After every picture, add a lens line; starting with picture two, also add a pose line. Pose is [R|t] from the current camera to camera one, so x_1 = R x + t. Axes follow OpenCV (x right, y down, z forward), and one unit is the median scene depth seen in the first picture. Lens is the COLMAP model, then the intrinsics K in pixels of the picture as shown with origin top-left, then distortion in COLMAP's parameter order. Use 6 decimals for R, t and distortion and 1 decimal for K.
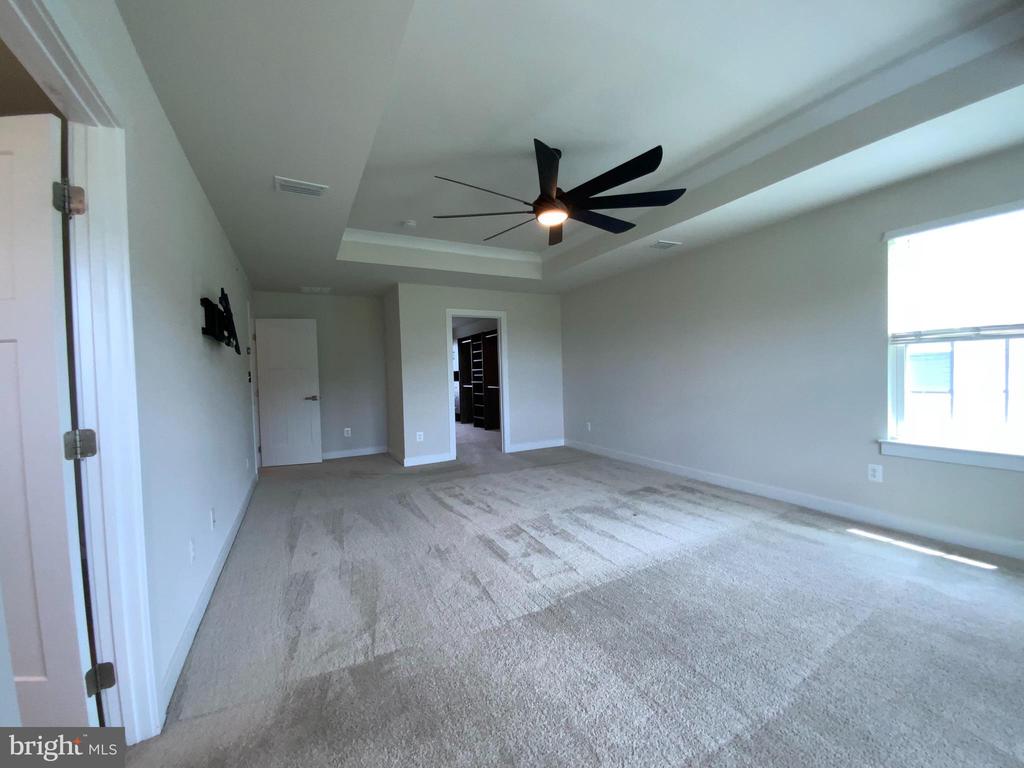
lens RADIAL K [[414.2, 0, 511.4], [0, 414.2, 385.4], [0, 0, 1]] dist [0.025835, -0.020429]
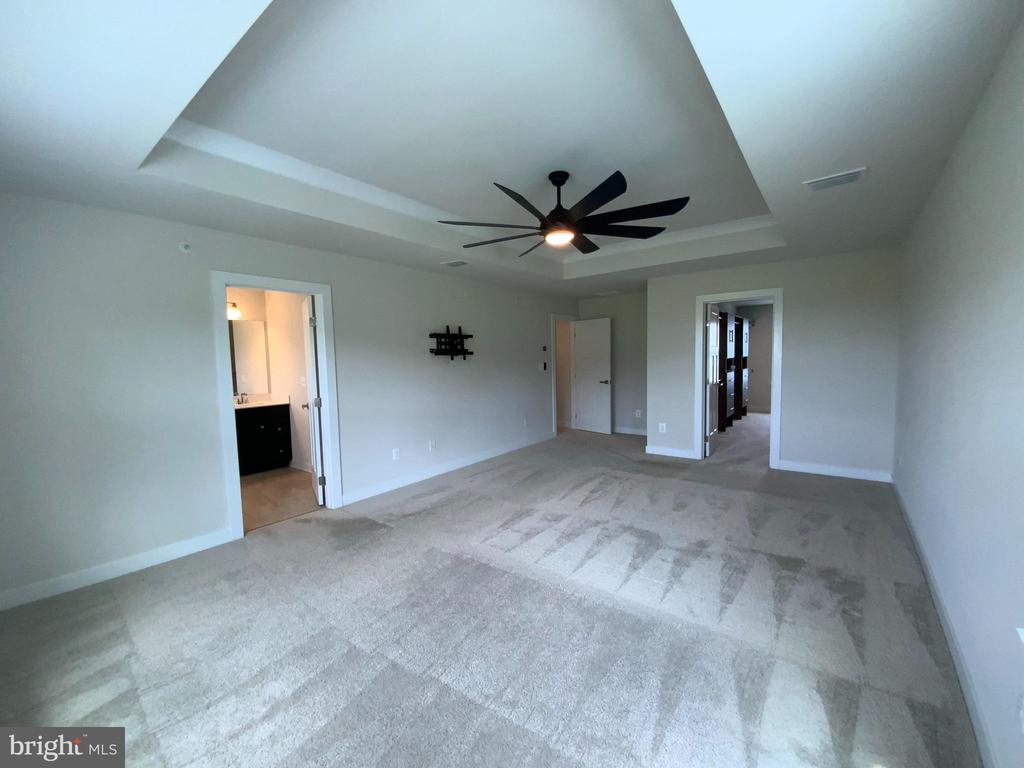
lens RADIAL K [[414.2, 0, 511.4], [0, 414.2, 385.4], [0, 0, 1]] dist [0.025835, -0.020429]
pose [[0.424680, 0.084424, -0.901398, 0.810181], [-0.016658, 0.996203, 0.085455, -0.094472], [0.905190, -0.021276, 0.424474, 0.344919]]
